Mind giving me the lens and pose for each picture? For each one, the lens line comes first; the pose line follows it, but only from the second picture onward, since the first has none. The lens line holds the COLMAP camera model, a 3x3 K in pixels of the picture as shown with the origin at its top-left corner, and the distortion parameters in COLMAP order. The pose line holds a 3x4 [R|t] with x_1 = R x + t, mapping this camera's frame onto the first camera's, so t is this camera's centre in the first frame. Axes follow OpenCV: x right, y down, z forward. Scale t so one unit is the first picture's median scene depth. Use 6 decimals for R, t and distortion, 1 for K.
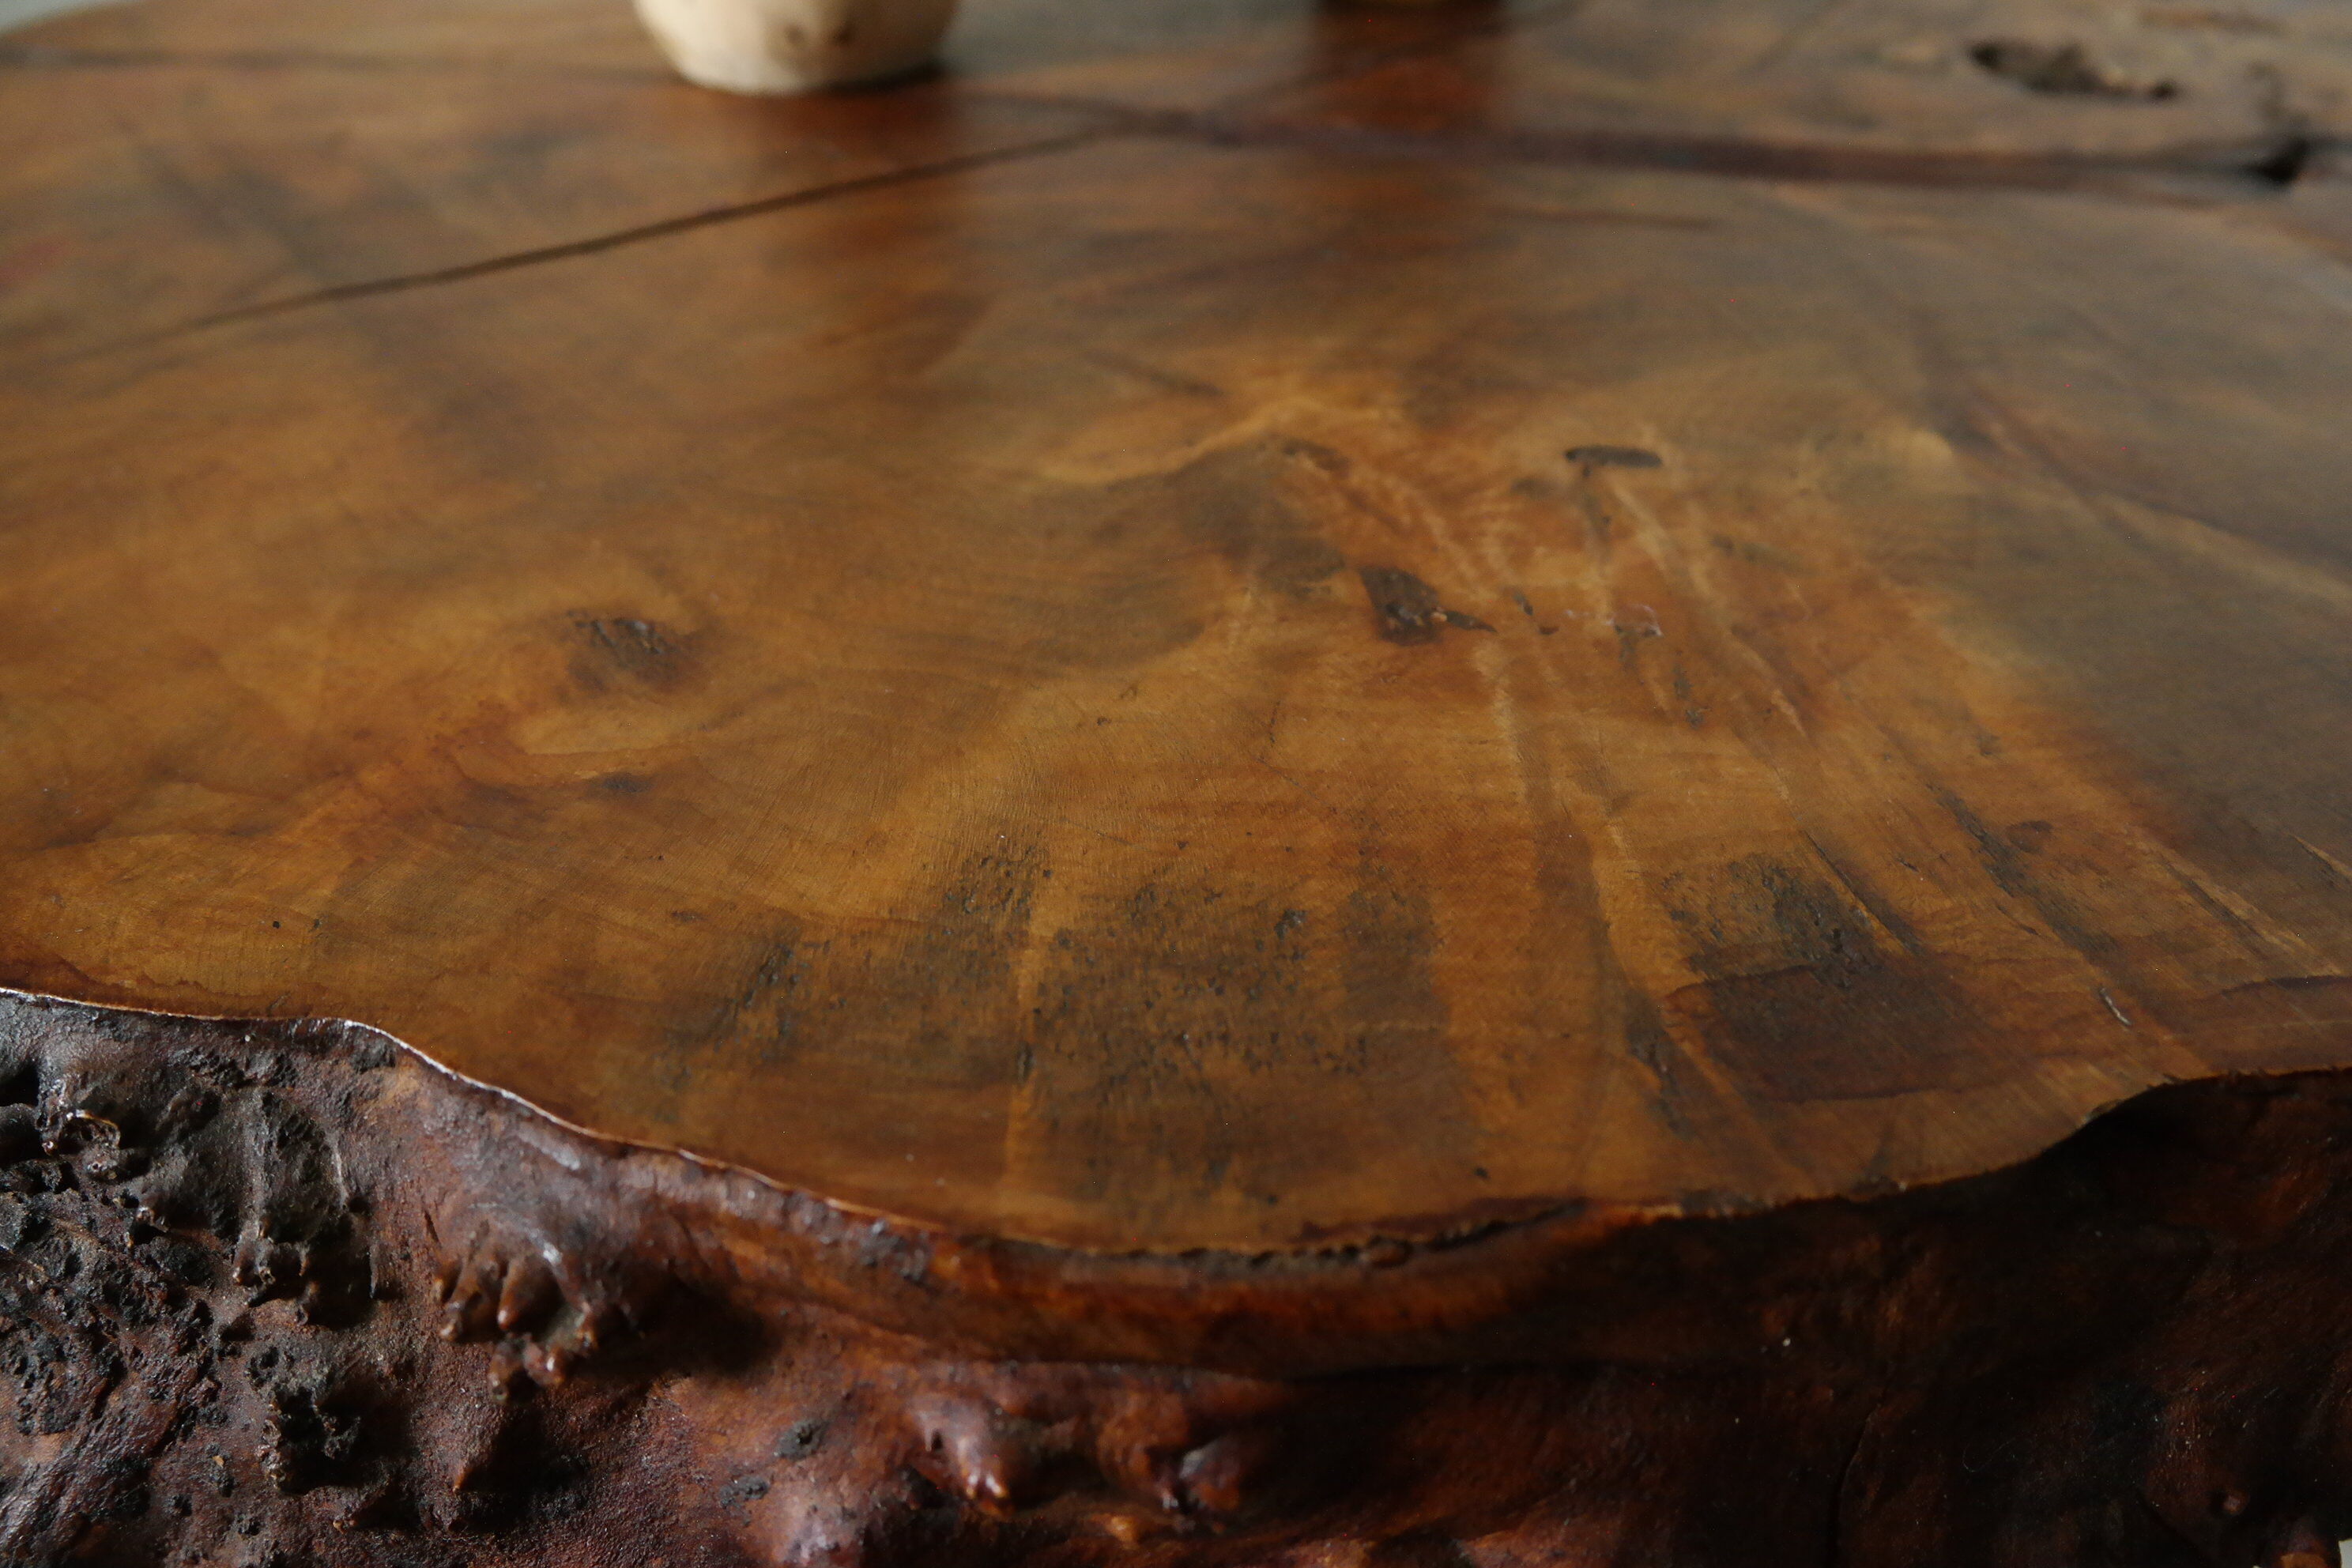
lens RADIAL K [[1898.5, 0, 1162.3], [0, 1898.5, 788.0], [0, 0, 1]] dist [-0.033892, 0.004722]
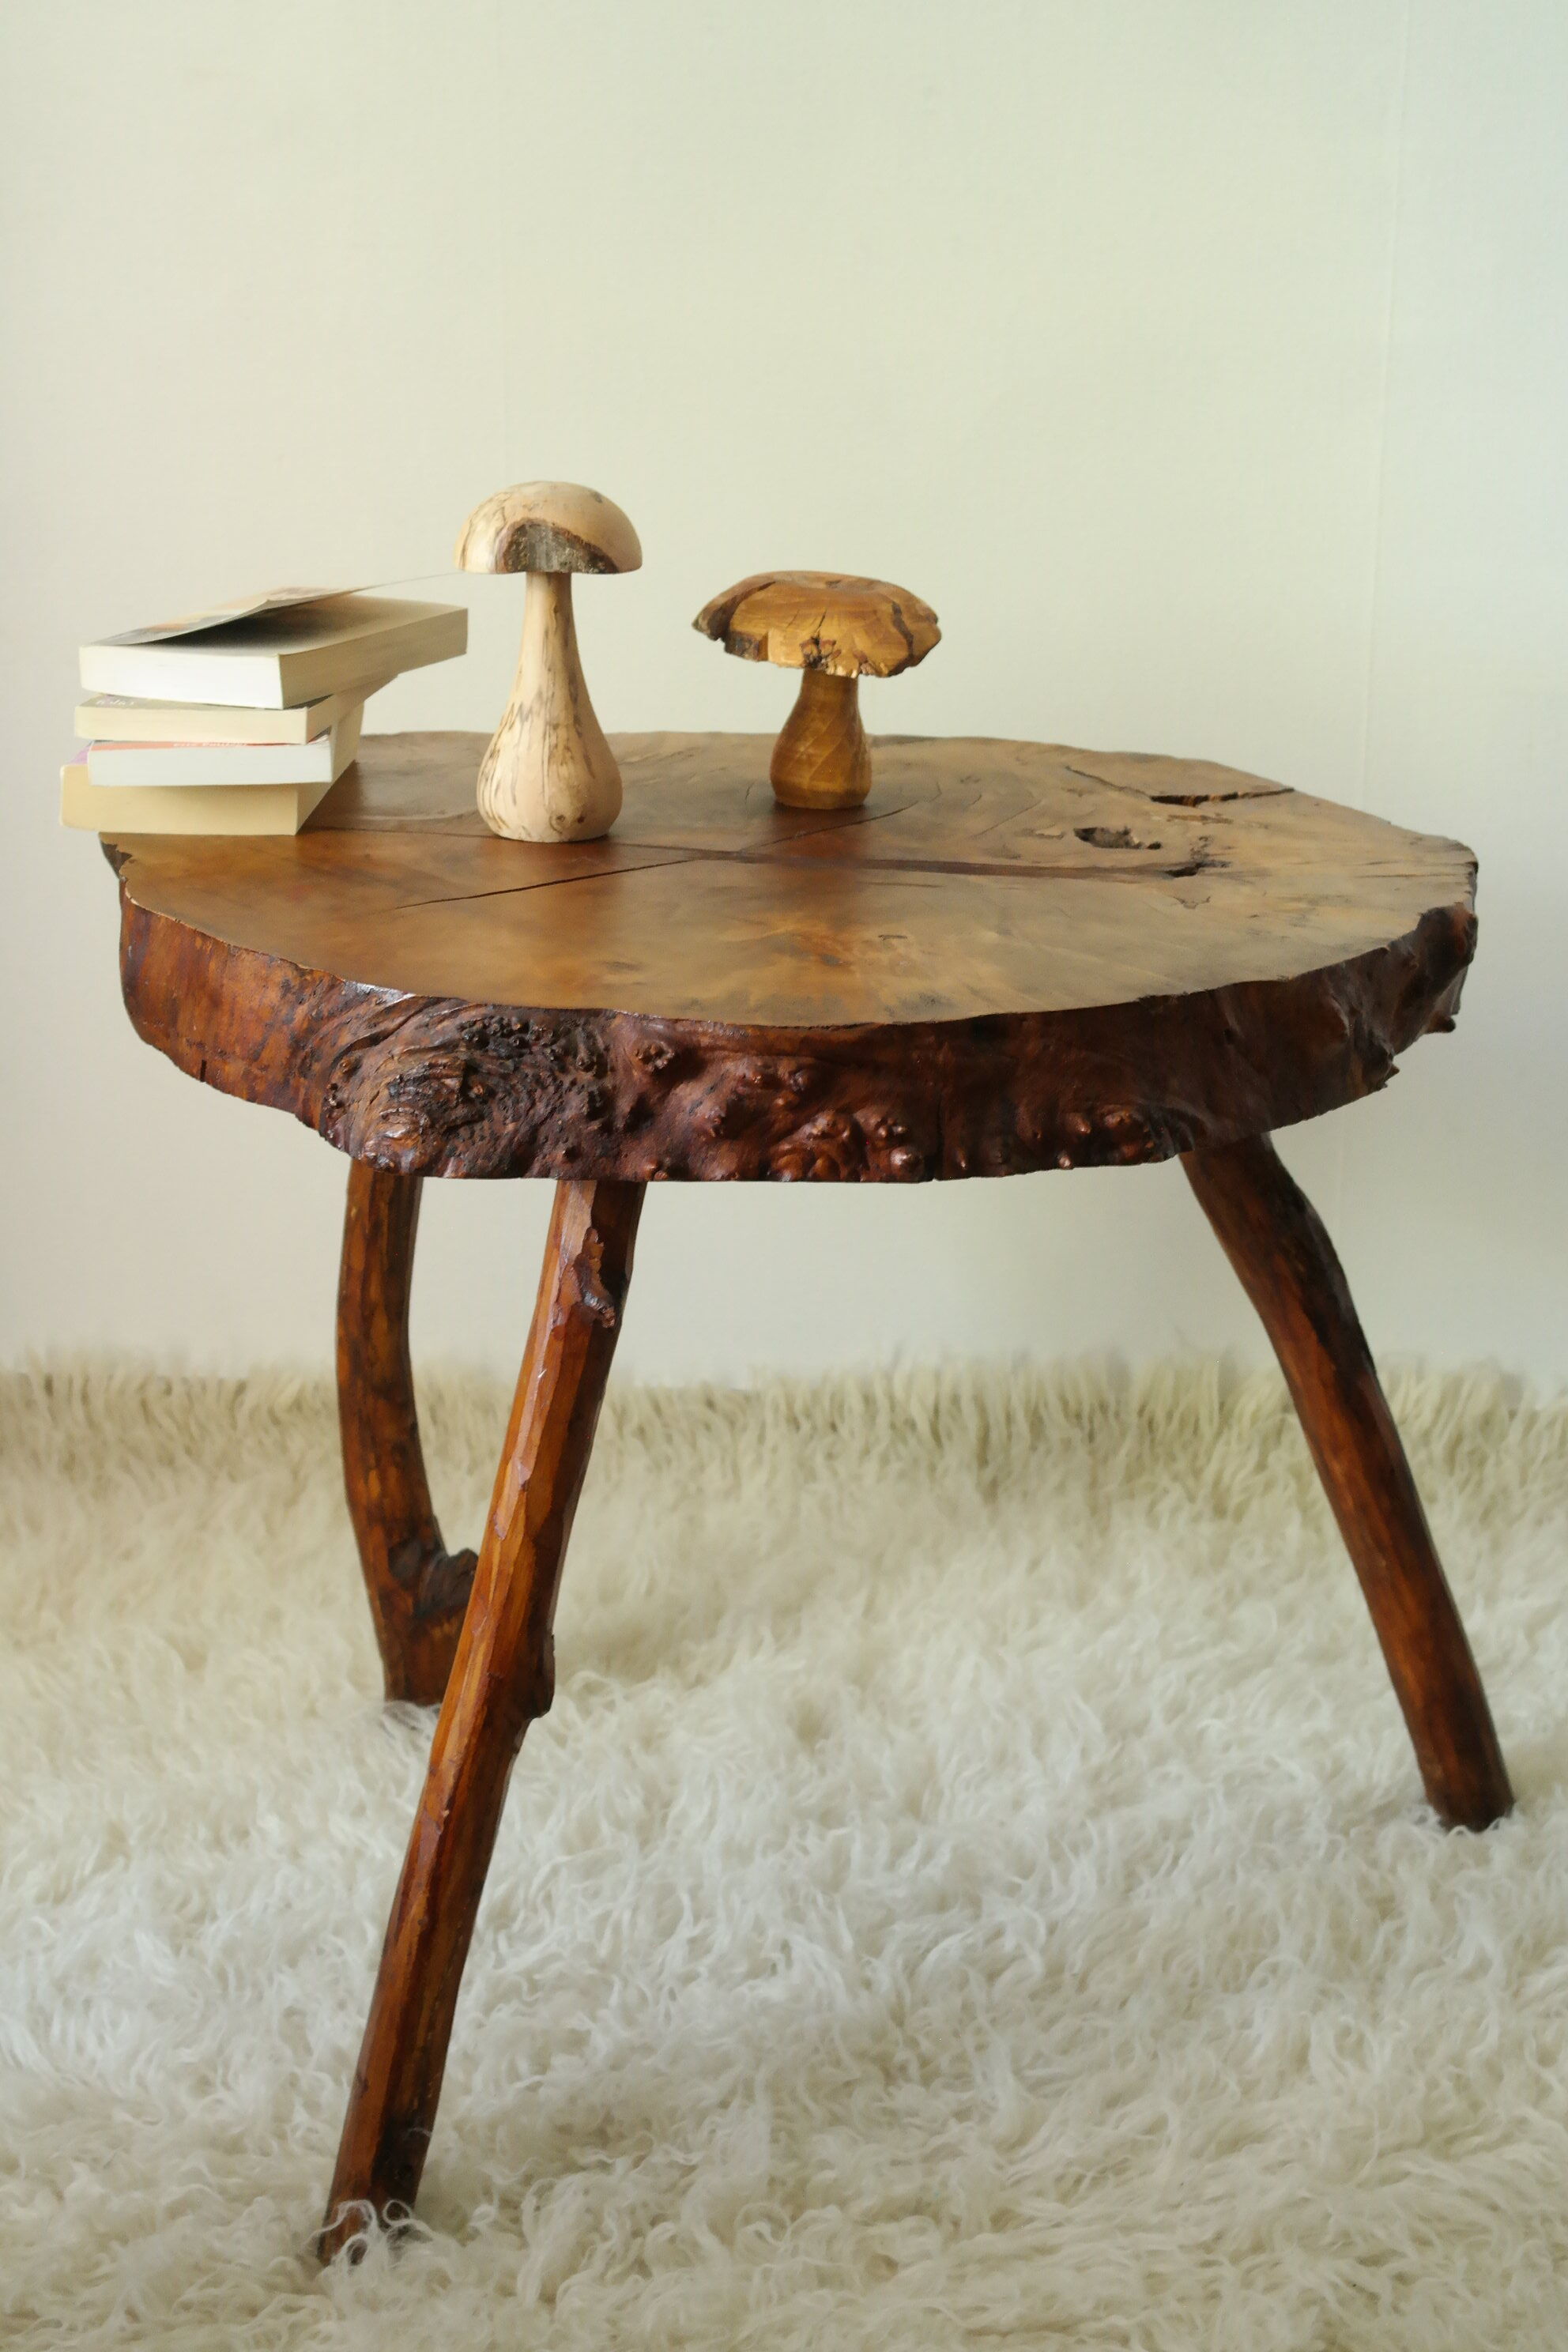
lens RADIAL K [[3337.7, 0, 791.5], [0, 3337.7, 1222.2], [0, 0, 1]] dist [0.025215, 0.042364]
pose [[0.992395, -0.006068, 0.122942, -0.875810], [0.040100, 0.960235, -0.276297, 2.555543], [-0.116376, 0.279126, 0.953176, -5.871848]]
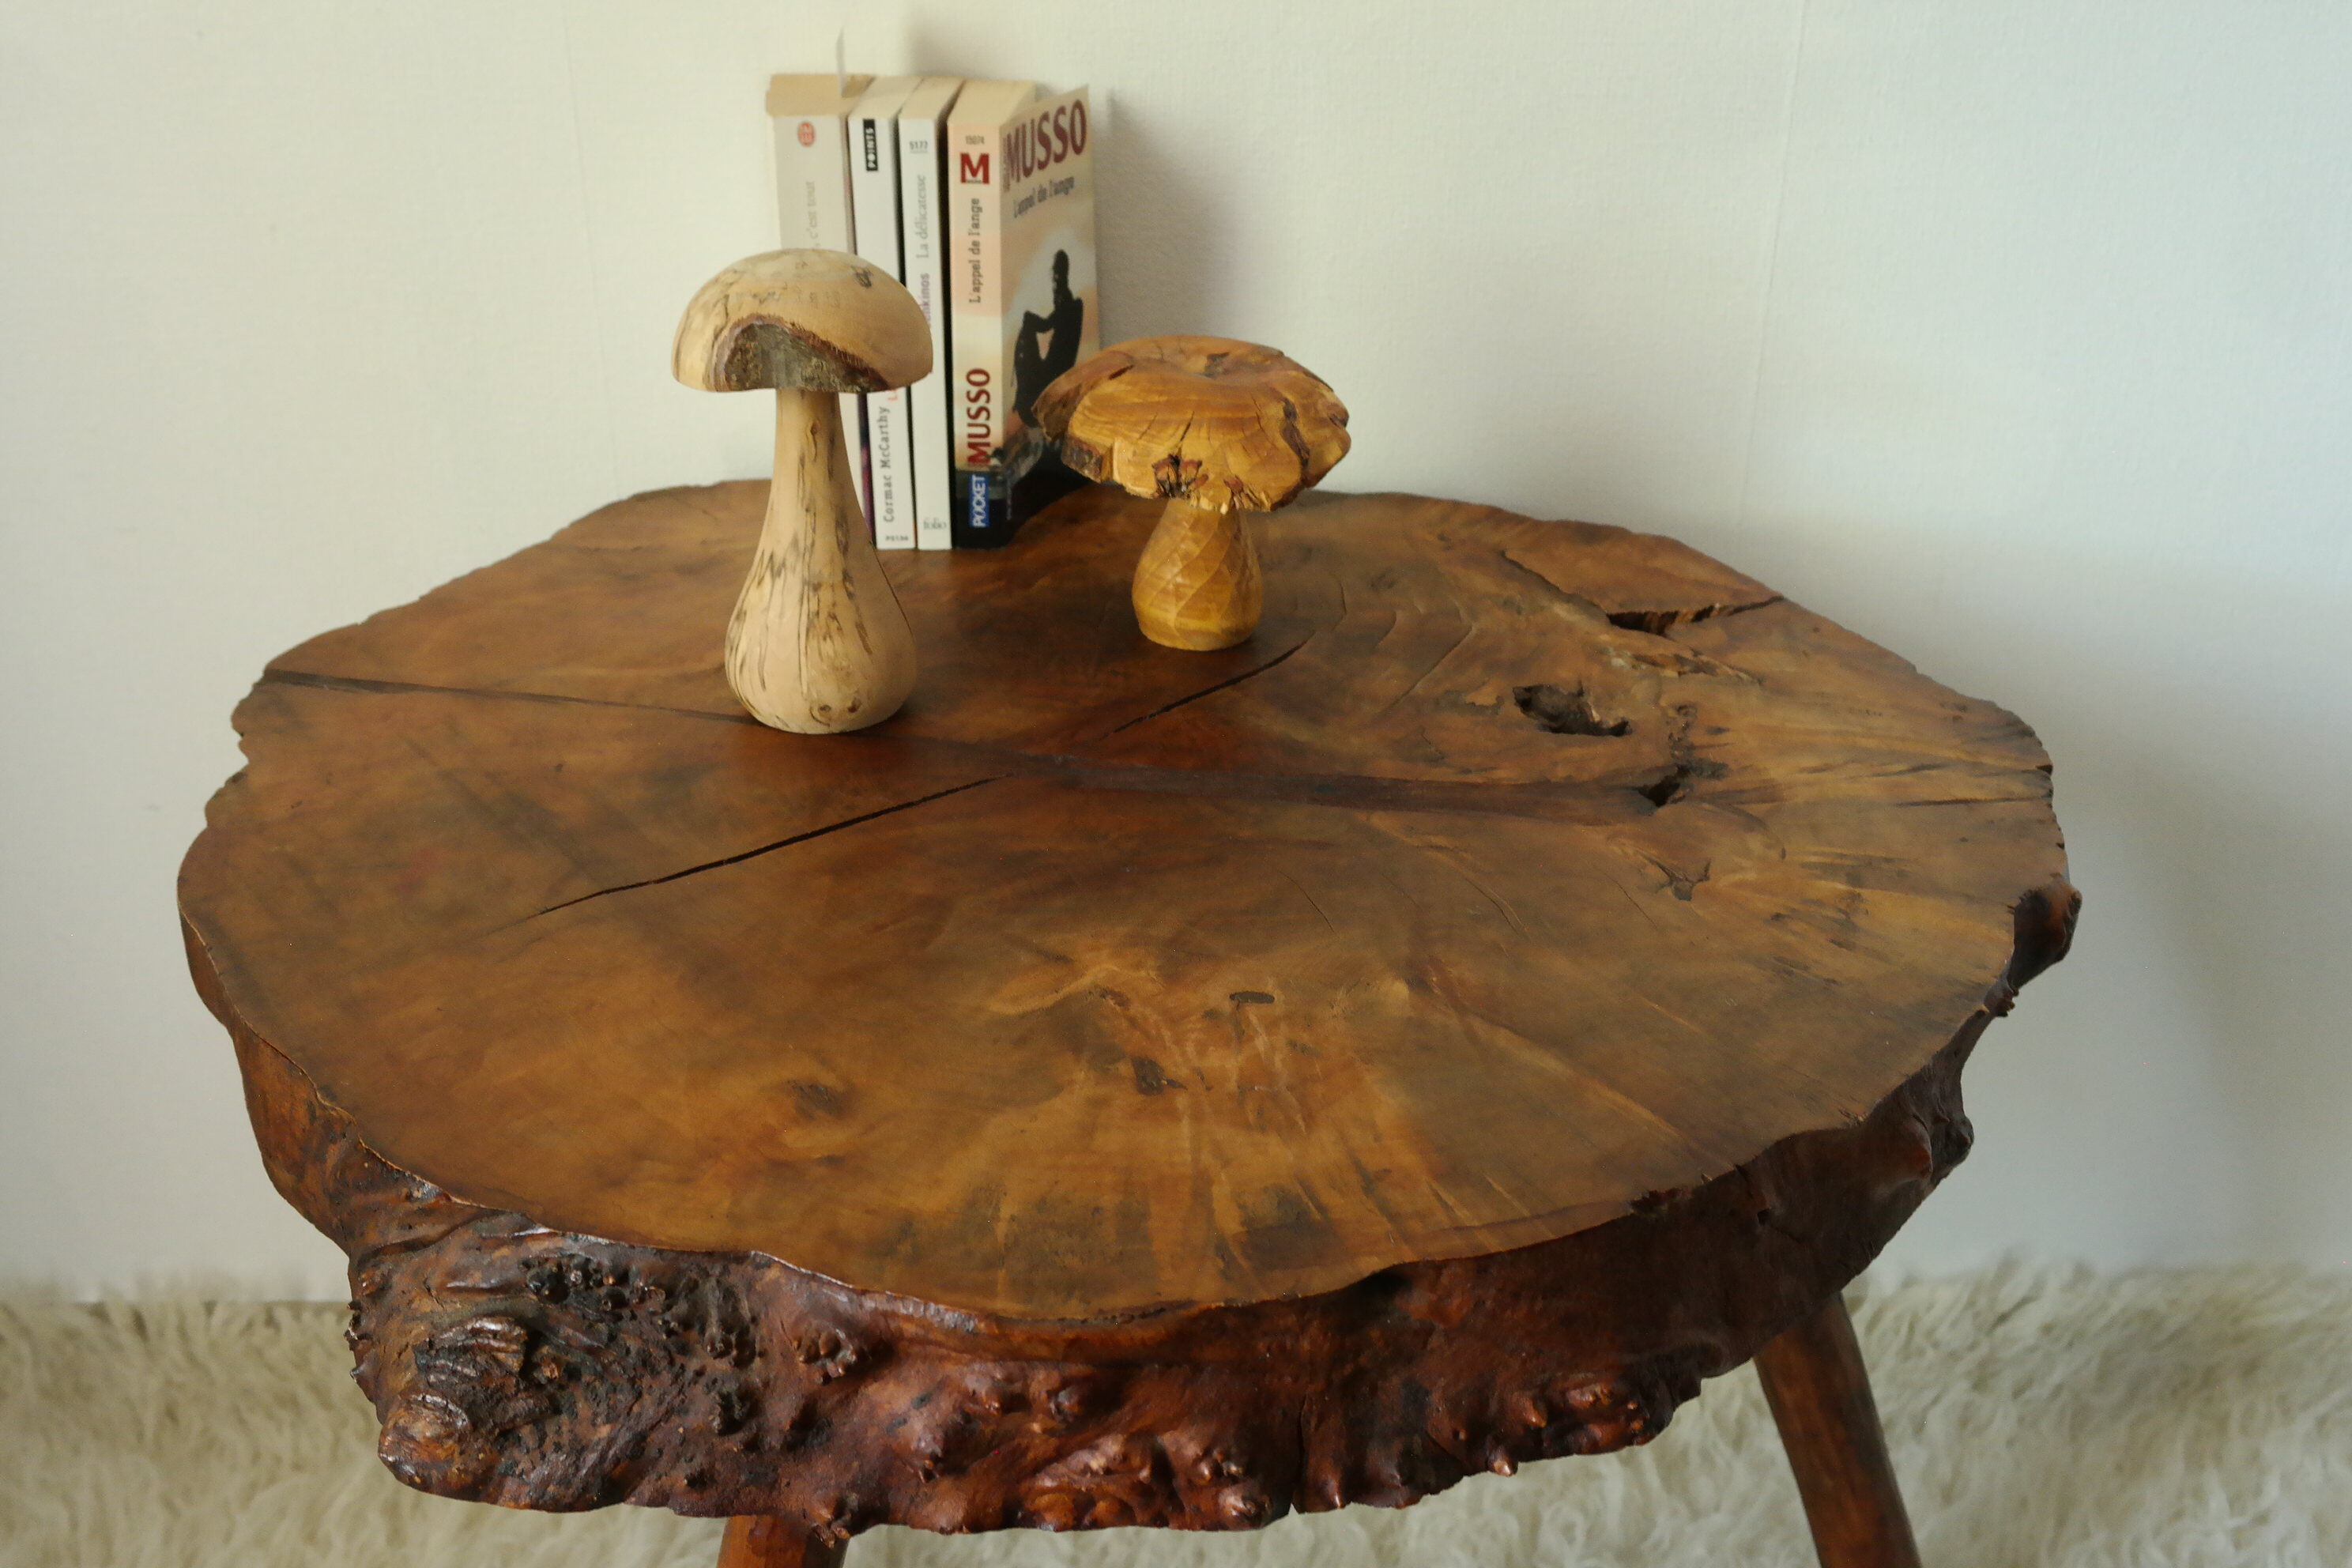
lens RADIAL K [[2136.7, 0, 1163.6], [0, 2136.7, 795.3], [0, 0, 1]] dist [-0.003506, -0.002910]
pose [[0.997299, 0.002473, 0.073406, -0.059213], [0.008085, 0.989662, -0.143188, -0.074451], [-0.073001, 0.143395, 0.986969, -1.983548]]
